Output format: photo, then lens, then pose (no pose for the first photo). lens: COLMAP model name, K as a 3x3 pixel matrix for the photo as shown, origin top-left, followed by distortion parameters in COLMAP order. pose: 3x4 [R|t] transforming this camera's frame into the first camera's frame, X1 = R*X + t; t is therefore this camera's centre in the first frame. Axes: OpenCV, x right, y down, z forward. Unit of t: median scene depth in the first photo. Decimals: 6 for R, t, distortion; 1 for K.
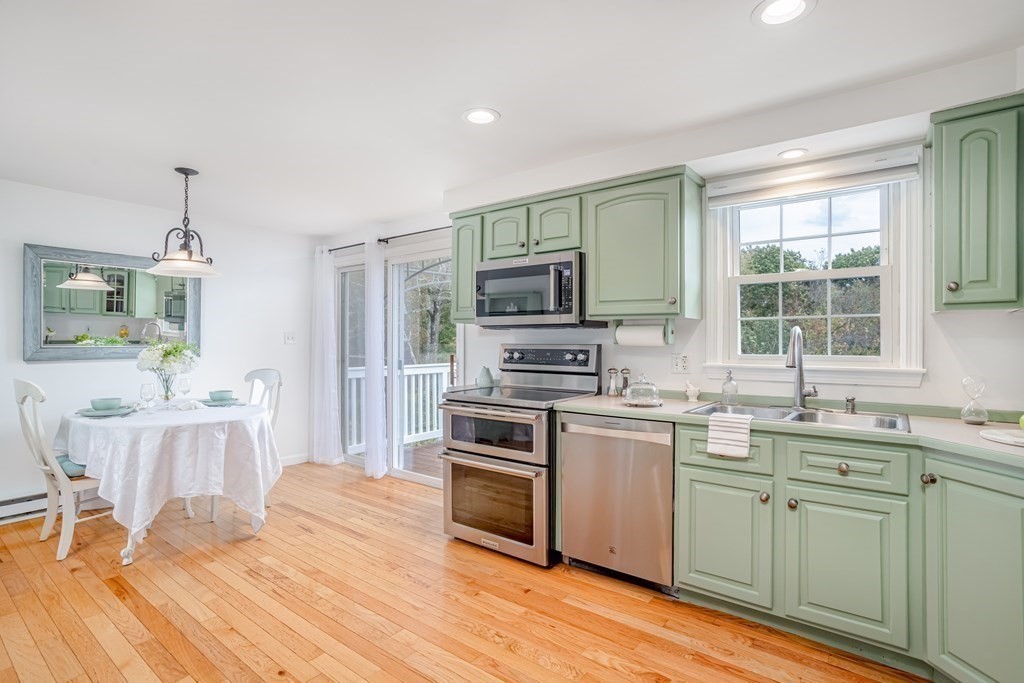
lens RADIAL K [[498.9, 0, 506.9], [0, 498.9, 338.8], [0, 0, 1]] dist [-0.050049, 0.029973]
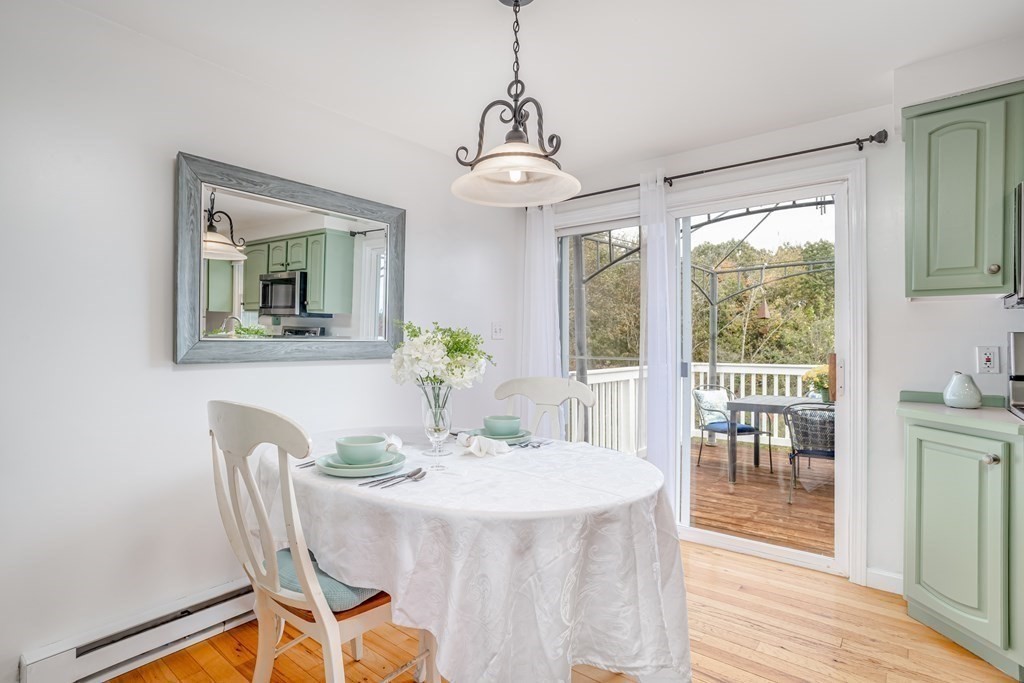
lens RADIAL K [[513.4, 0, 509.2], [0, 513.4, 342.3], [0, 0, 1]] dist [-0.049459, 0.031241]
pose [[0.999642, -0.001802, -0.026677, -0.687454], [0.001852, 0.999997, 0.001827, 0.023618], [0.026673, -0.001876, 0.999642, 0.502574]]
